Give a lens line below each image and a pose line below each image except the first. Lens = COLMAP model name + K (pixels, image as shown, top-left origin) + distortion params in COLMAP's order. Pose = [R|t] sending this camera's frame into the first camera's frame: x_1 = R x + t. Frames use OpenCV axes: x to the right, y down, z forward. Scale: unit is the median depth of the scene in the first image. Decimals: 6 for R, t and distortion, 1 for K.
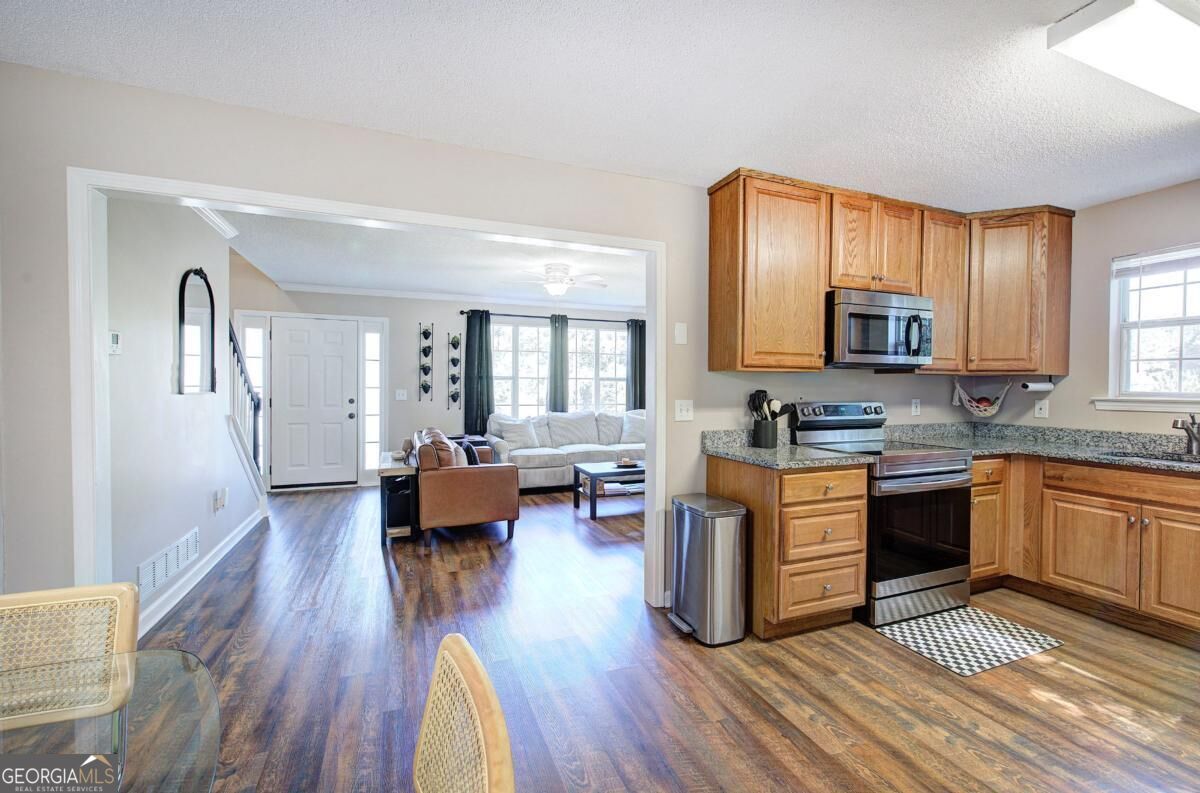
lens RADIAL K [[506.5, 0, 606.4], [0, 506.5, 394.7], [0, 0, 1]] dist [-0.006477, 0.002054]
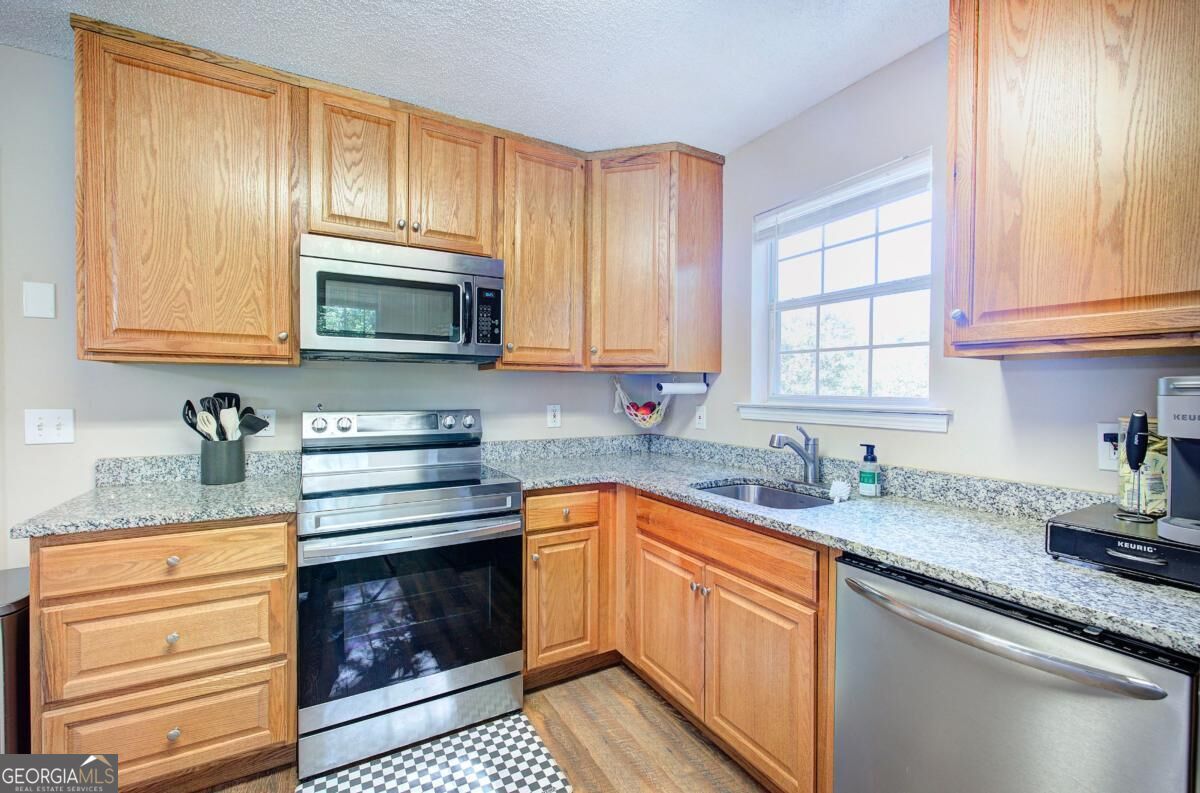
lens RADIAL K [[506.5, 0, 606.1], [0, 506.5, 395.1], [0, 0, 1]] dist [-0.006477, 0.002054]
pose [[0.990346, -0.001064, 0.138613, 0.676370], [0.001844, 0.999983, -0.005497, -0.001679], [-0.138605, 0.005699, 0.990331, 0.285532]]
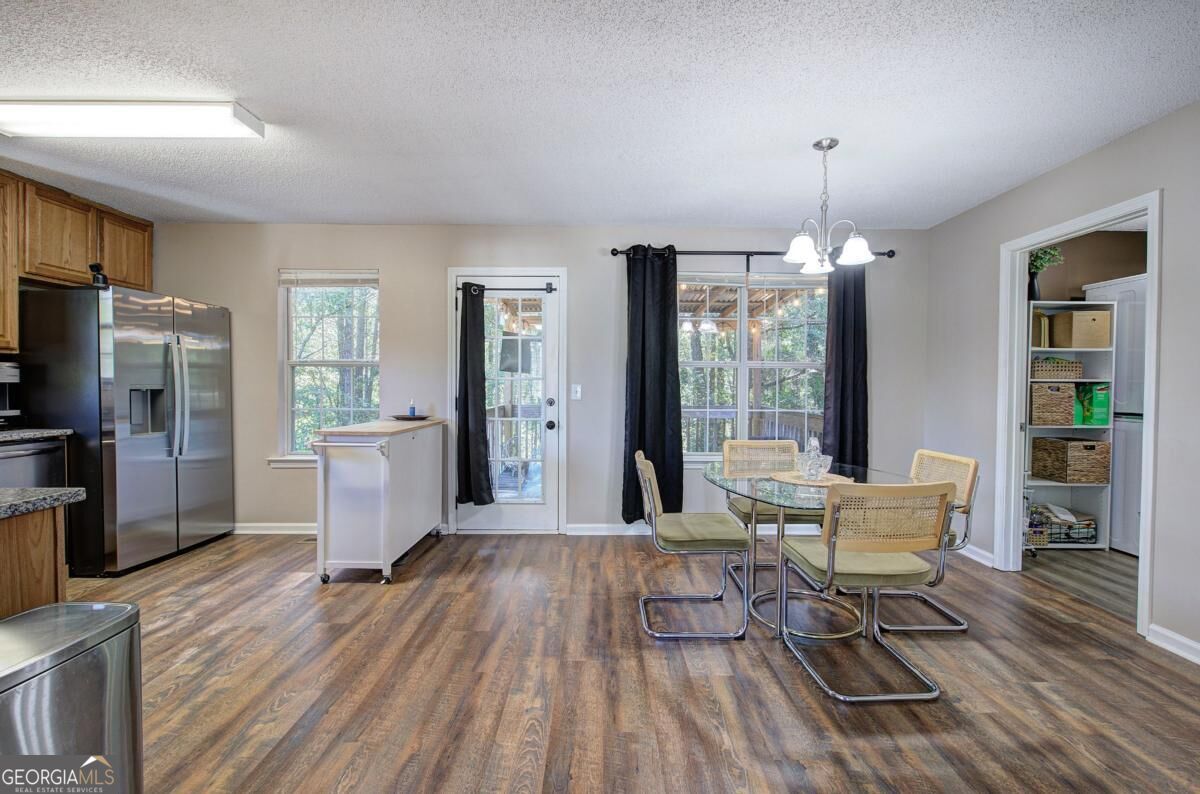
lens RADIAL K [[506.5, 0, 603.5], [0, 506.5, 398.8], [0, 0, 1]] dist [-0.006477, 0.002054]
pose [[-0.930138, -0.018850, 0.366726, -0.291451], [-0.003859, 0.999128, 0.041567, 0.009861], [-0.367190, 0.037248, -0.929400, 0.981575]]
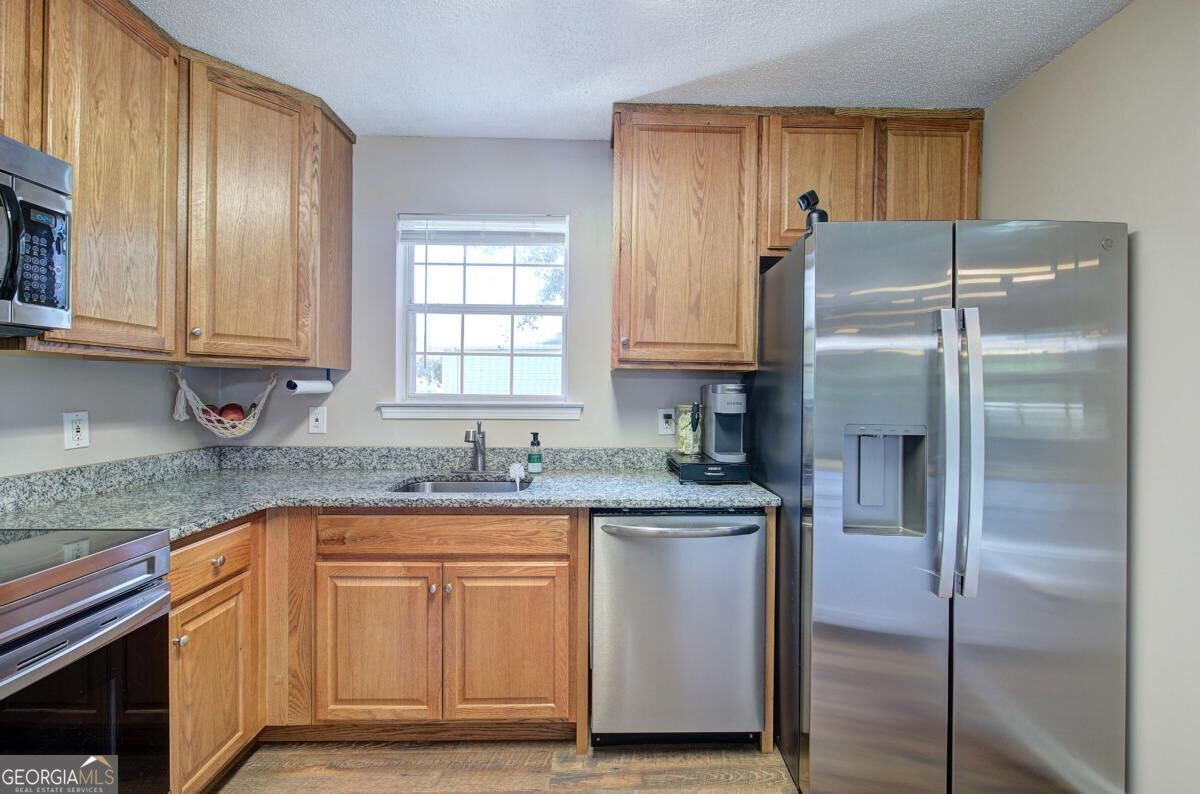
lens RADIAL K [[506.5, 0, 605.5], [0, 506.5, 394.9], [0, 0, 1]] dist [-0.006477, 0.002054]
pose [[0.356209, -0.008251, 0.934370, 0.412320], [0.009542, 0.999941, 0.005193, -0.005370], [-0.934358, 0.007066, 0.356267, 0.448545]]
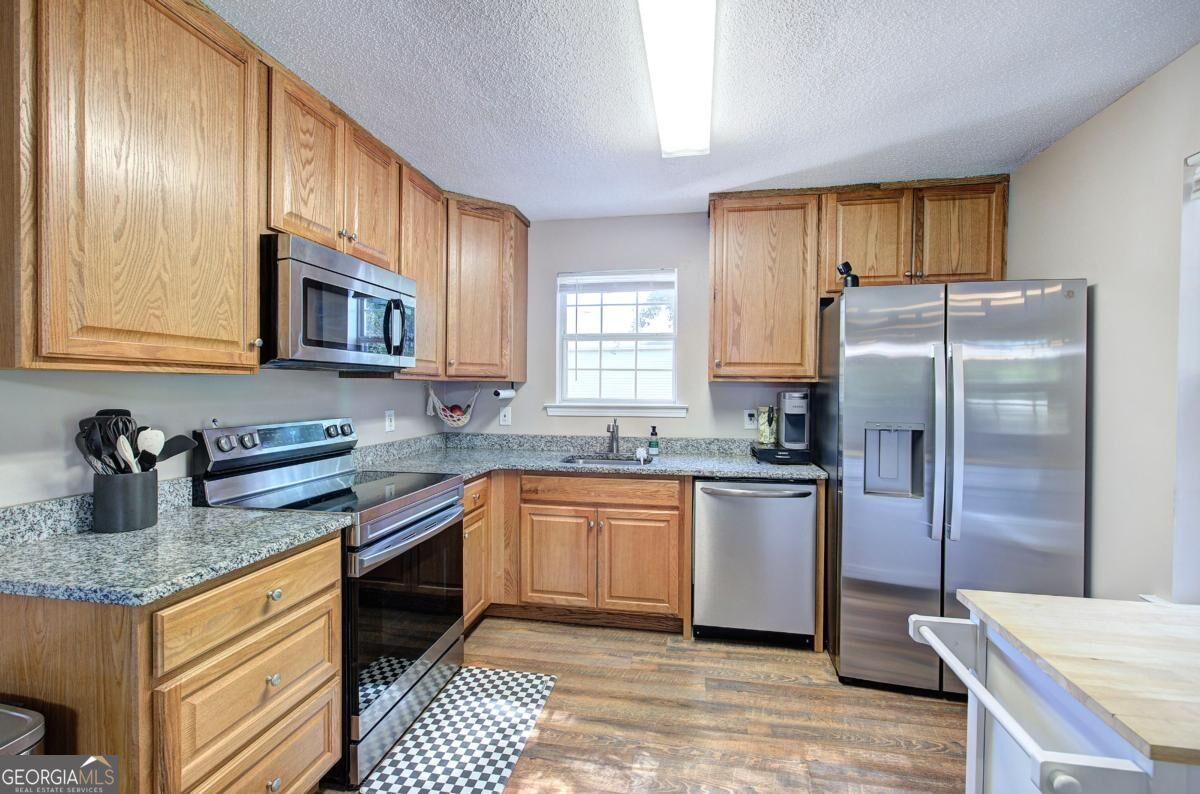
lens RADIAL K [[506.5, 0, 604.1], [0, 506.5, 395.1], [0, 0, 1]] dist [-0.006477, 0.002054]
pose [[0.537879, -0.013408, 0.842915, 0.146946], [0.011253, 0.999899, 0.008725, -0.021013], [-0.842947, 0.004792, 0.537976, 0.337869]]
